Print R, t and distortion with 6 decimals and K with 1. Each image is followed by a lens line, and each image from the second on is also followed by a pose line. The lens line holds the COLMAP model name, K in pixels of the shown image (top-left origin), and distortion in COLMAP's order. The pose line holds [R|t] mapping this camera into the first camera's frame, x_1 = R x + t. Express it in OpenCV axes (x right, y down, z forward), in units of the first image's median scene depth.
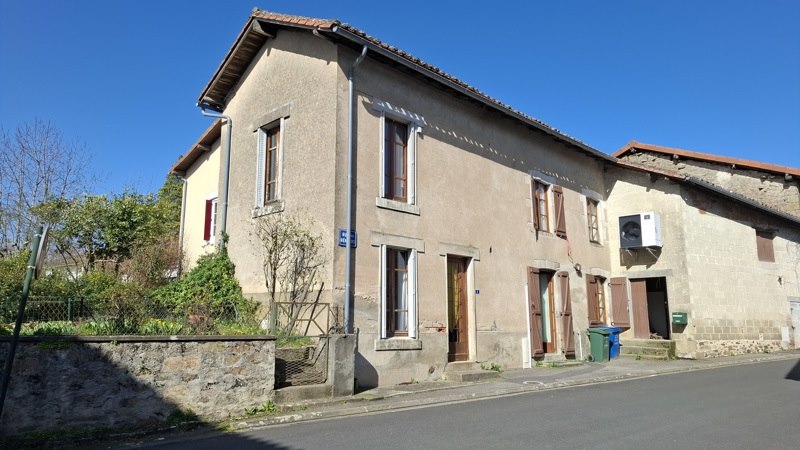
lens RADIAL K [[559.6, 0, 399.8], [0, 559.6, 224.2], [0, 0, 1]] dist [-0.029742, -0.012127]
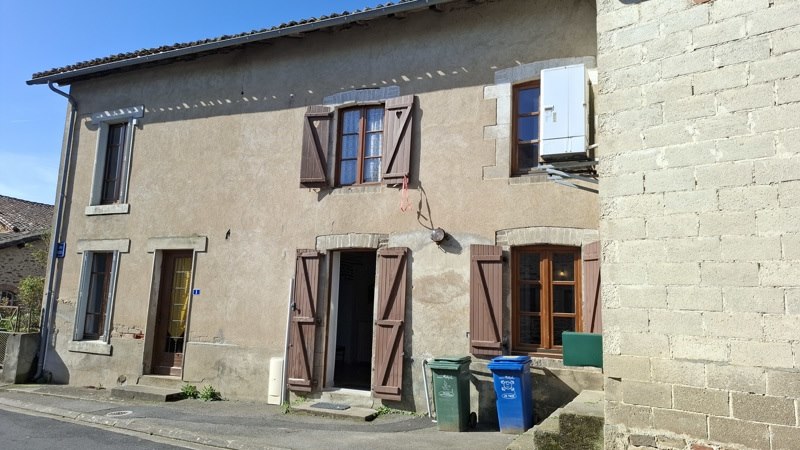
lens RADIAL K [[559.6, 0, 400.5], [0, 559.6, 226.7], [0, 0, 1]] dist [-0.029742, -0.012127]
pose [[0.395271, -0.130192, -0.909291, 0.987349], [0.138855, 0.986998, -0.080957, 0.135012], [0.908009, -0.094260, 0.408210, 0.958228]]
